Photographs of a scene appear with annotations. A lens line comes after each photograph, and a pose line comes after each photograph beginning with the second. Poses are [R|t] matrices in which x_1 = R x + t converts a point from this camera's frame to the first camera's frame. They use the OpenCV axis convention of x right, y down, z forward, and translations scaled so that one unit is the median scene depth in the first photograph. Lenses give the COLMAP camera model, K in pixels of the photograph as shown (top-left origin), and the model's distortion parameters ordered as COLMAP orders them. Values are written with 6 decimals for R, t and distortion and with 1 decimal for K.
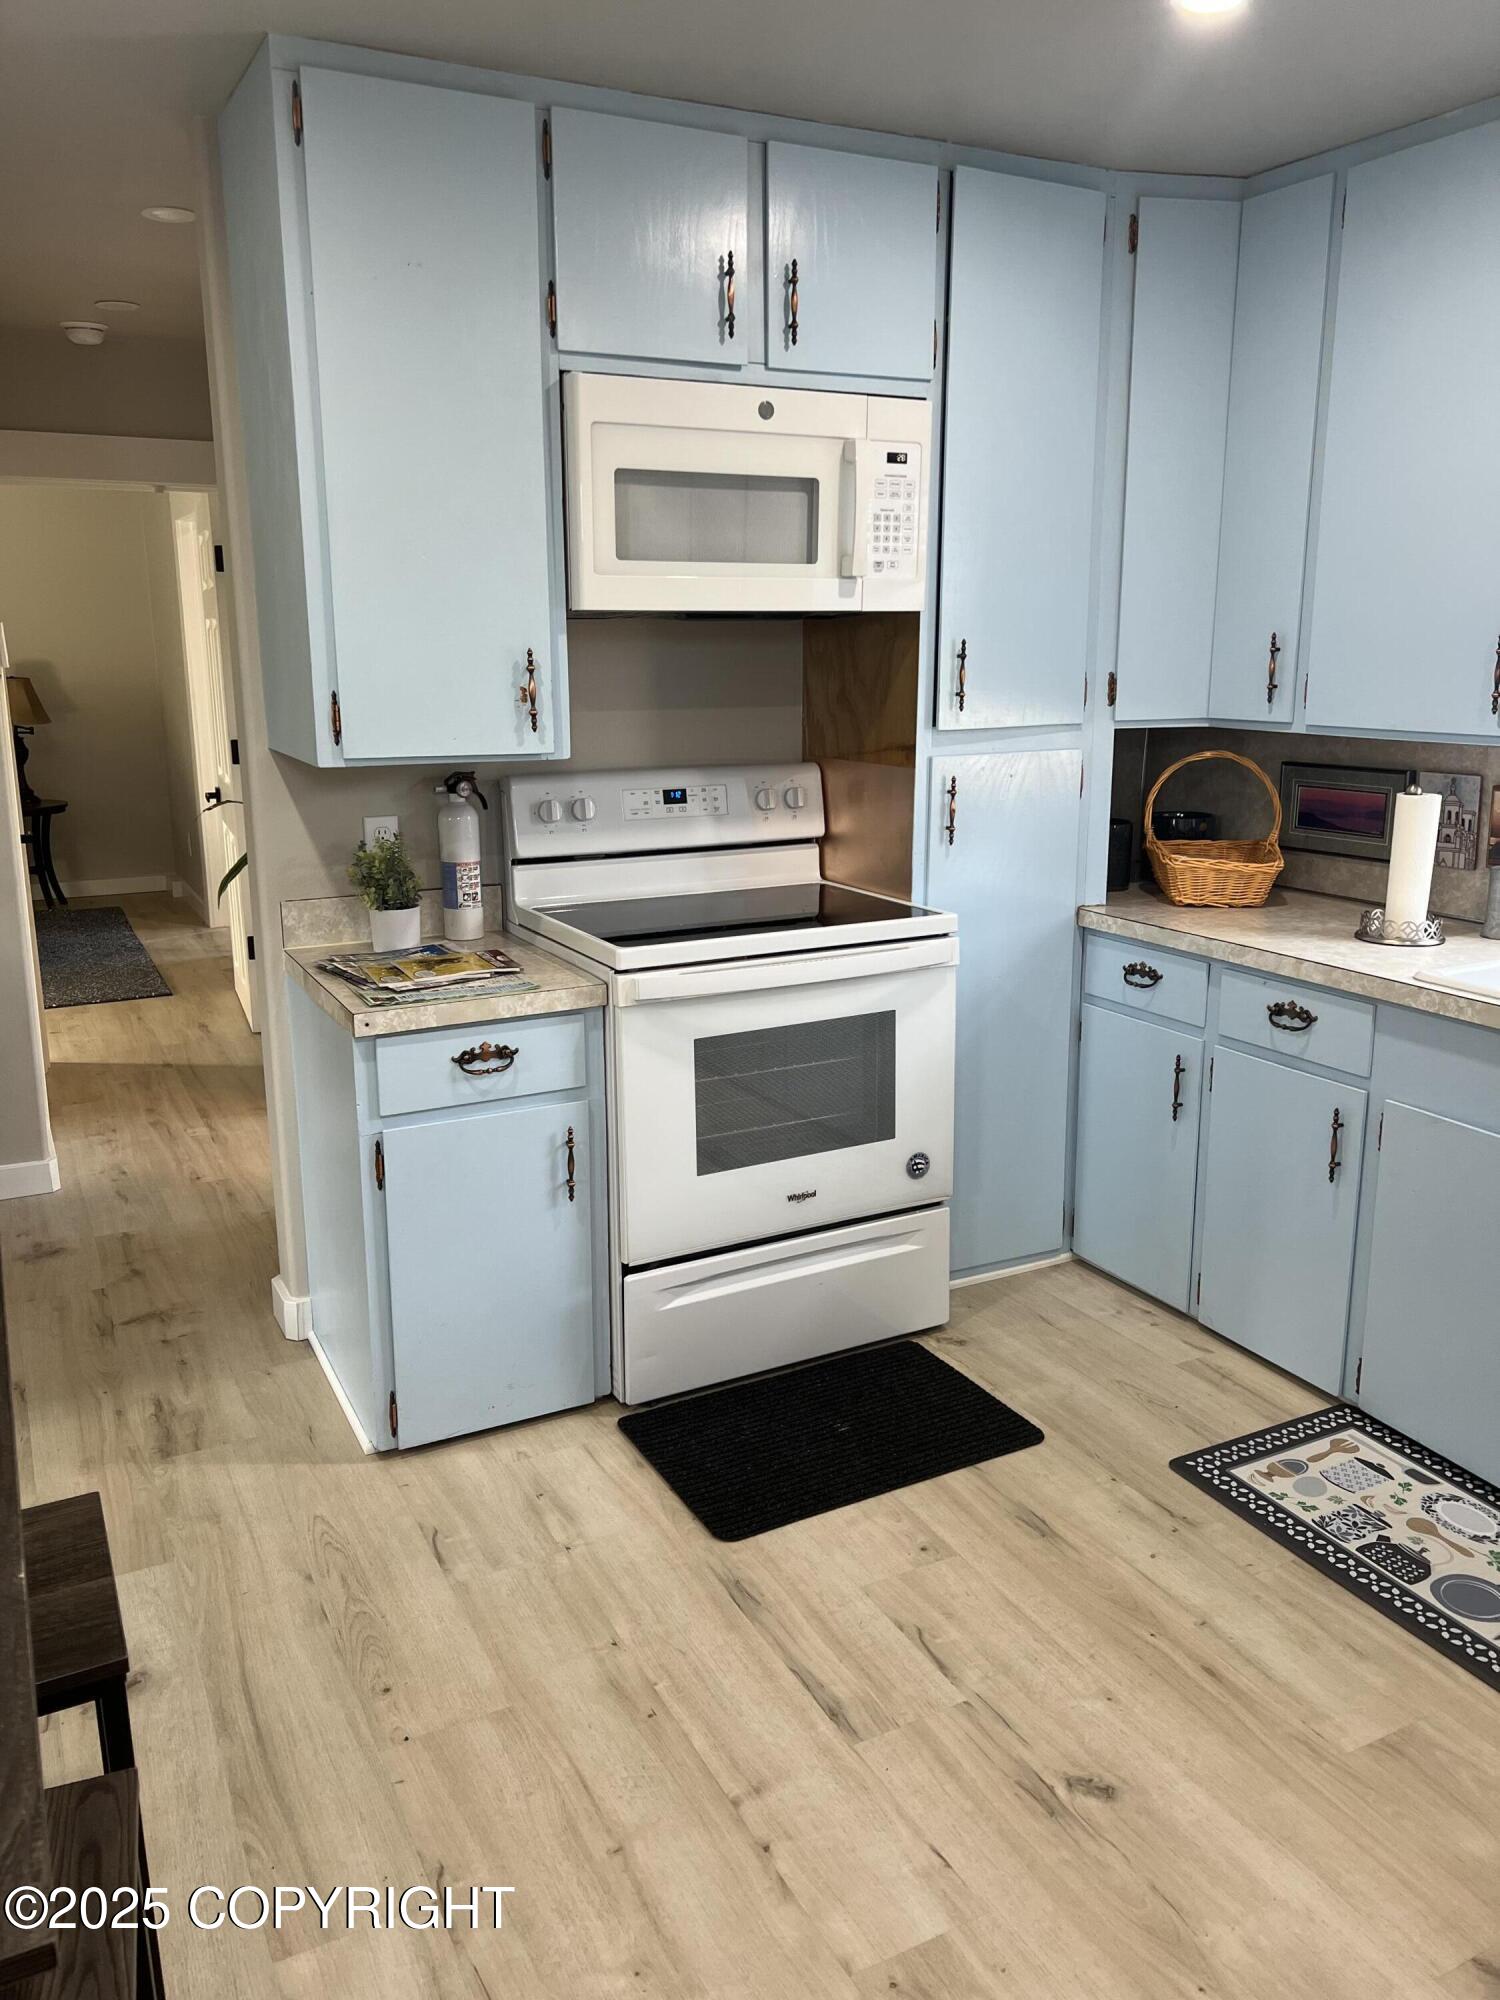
lens RADIAL K [[1499.1, 0, 745.9], [0, 1499.1, 987.8], [0, 0, 1]] dist [0.057204, -0.068604]
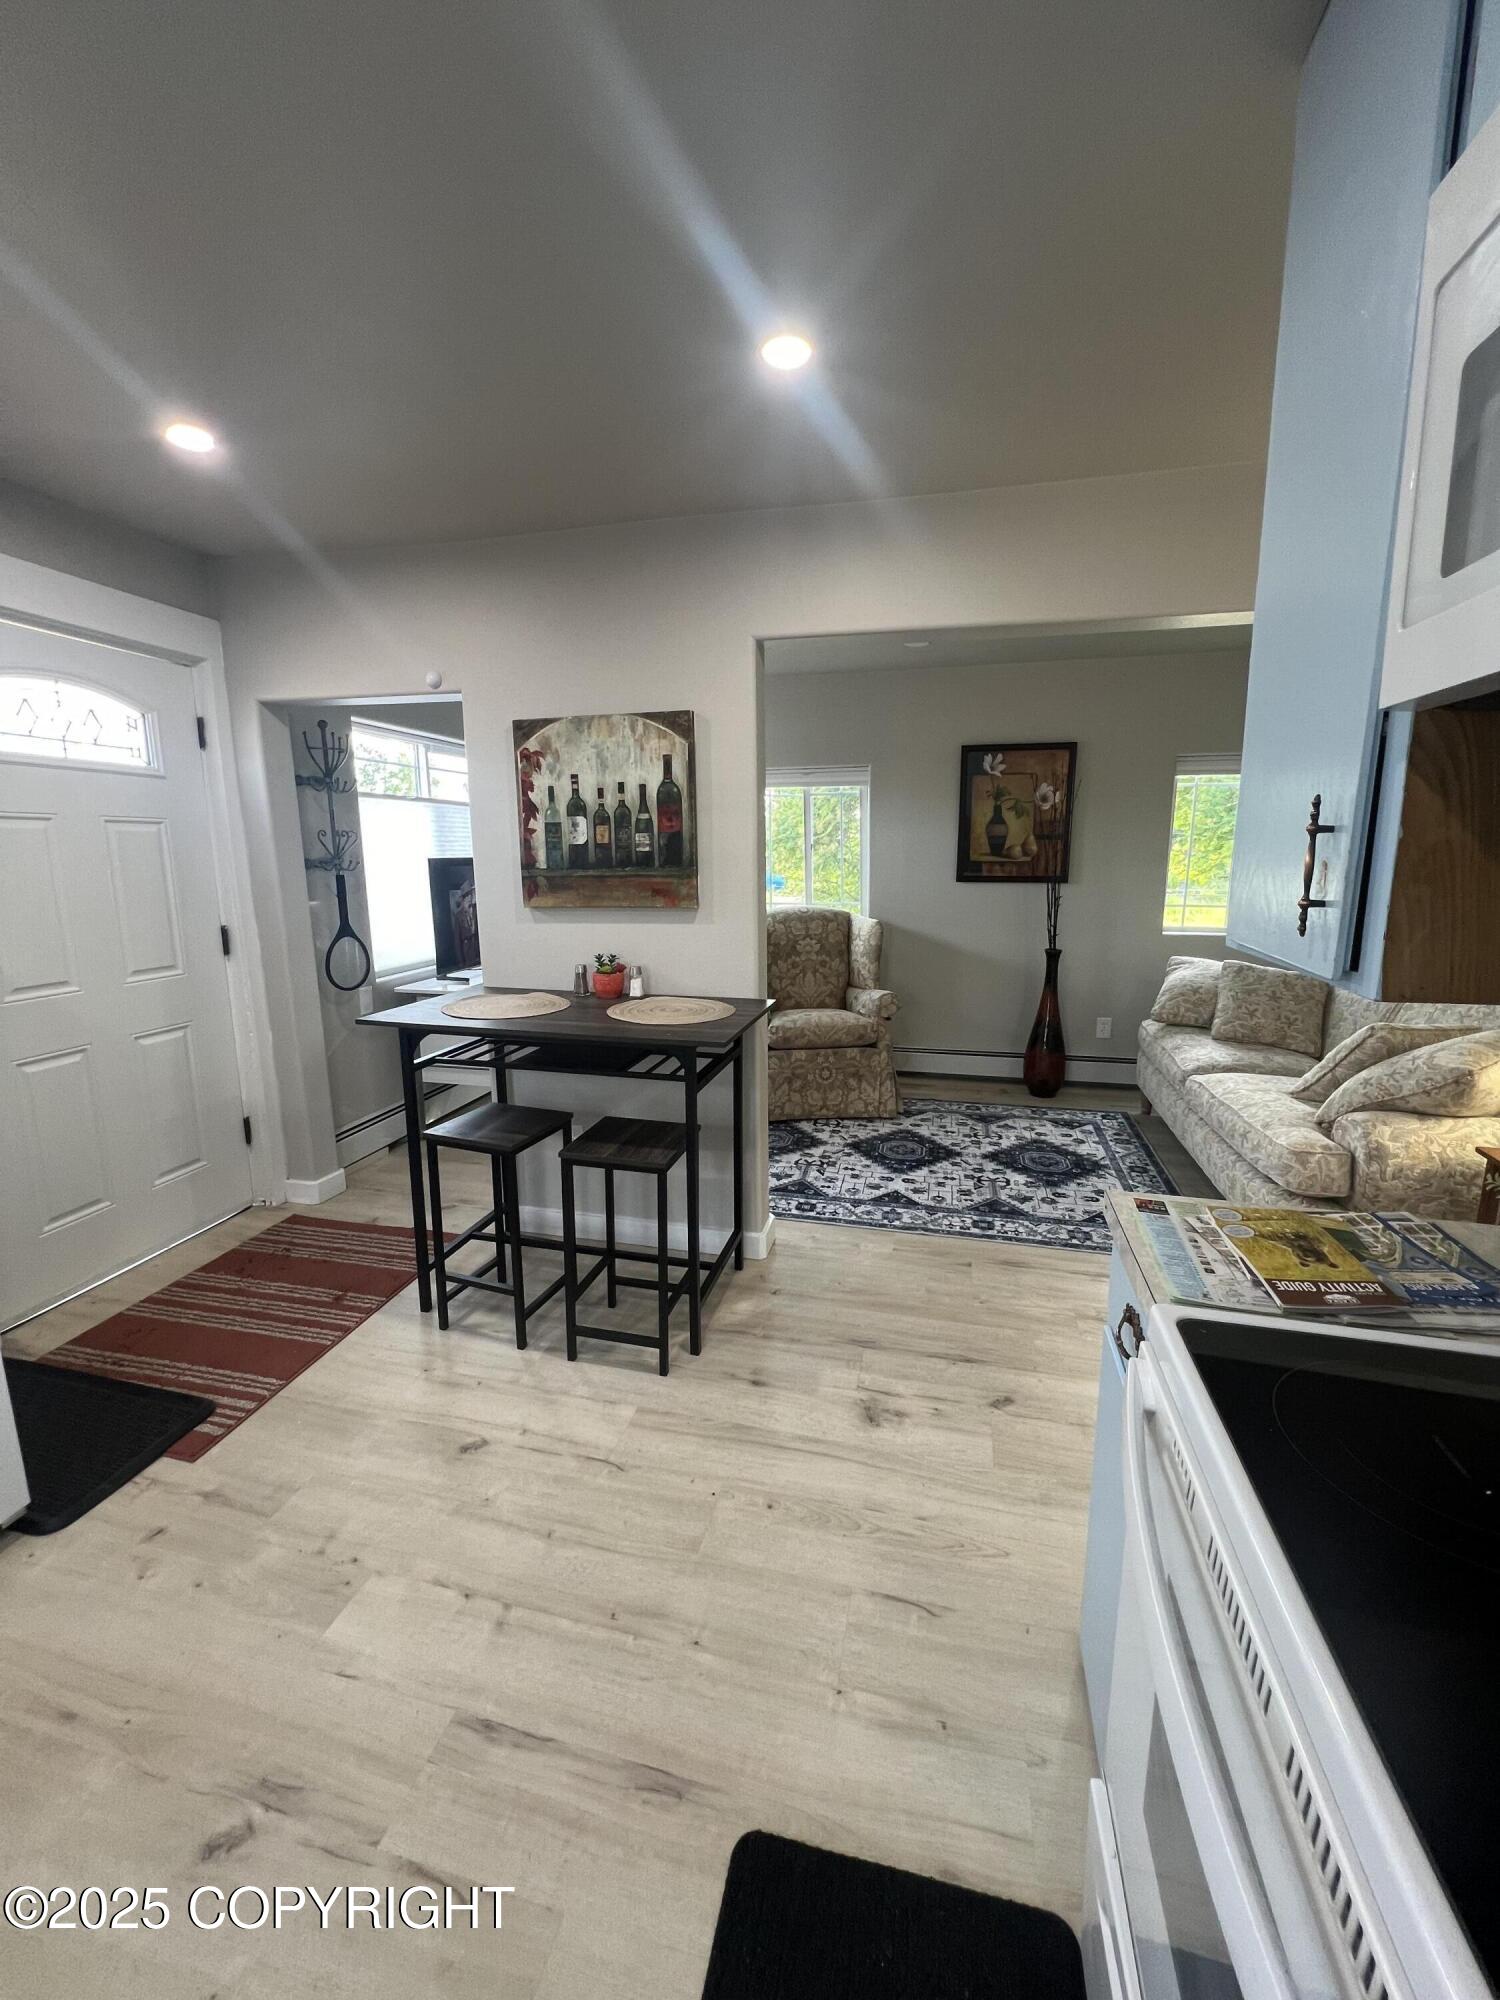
lens RADIAL K [[798.3, 0, 755.0], [0, 798.3, 988.6], [0, 0, 1]] dist [-0.003414, 0.001374]
pose [[-0.654742, 0.137971, -0.743153, 0.224871], [-0.164073, 0.933812, 0.317922, -0.206627], [0.737830, 0.330089, -0.588769, 0.992221]]
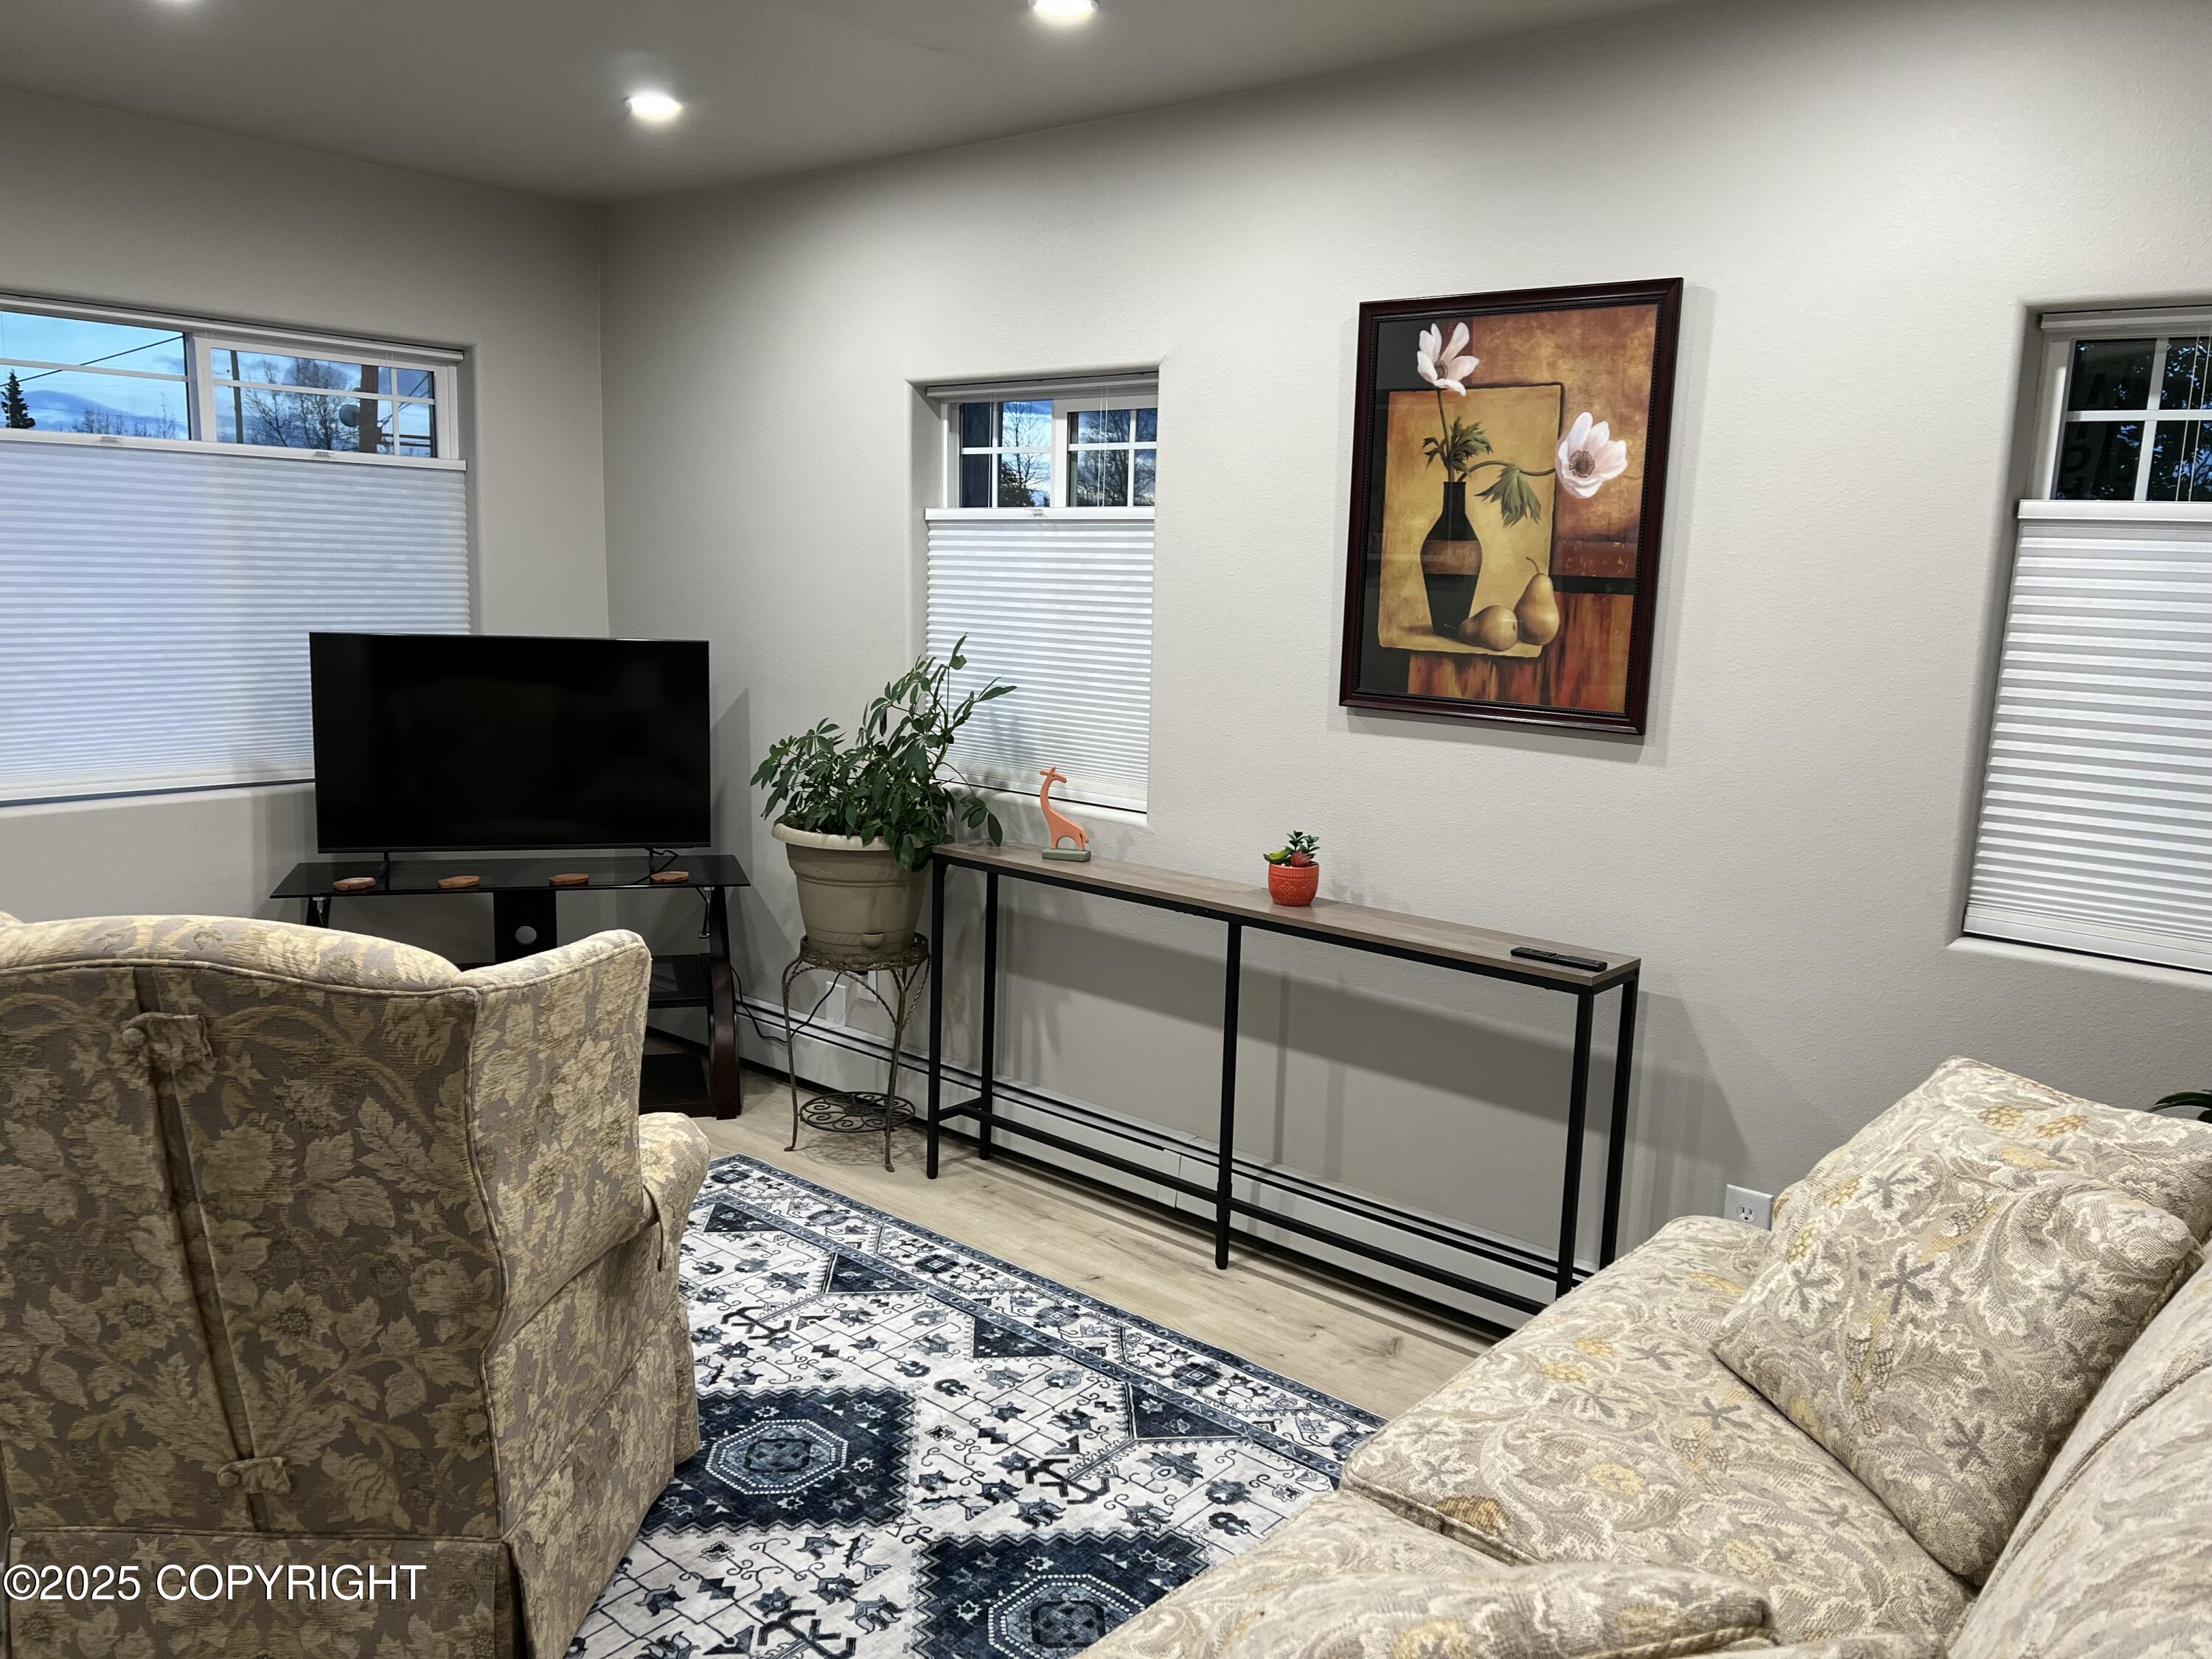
lens RADIAL K [[1662.1, 0, 1072.6], [0, 1662.1, 804.1], [0, 0, 1]] dist [0.059029, -0.066099]
pose [[0.929216, -0.028525, 0.368435, -1.079827], [0.053211, 0.996954, -0.057014, 0.113806], [-0.365686, 0.072583, 0.927904, -0.520860]]
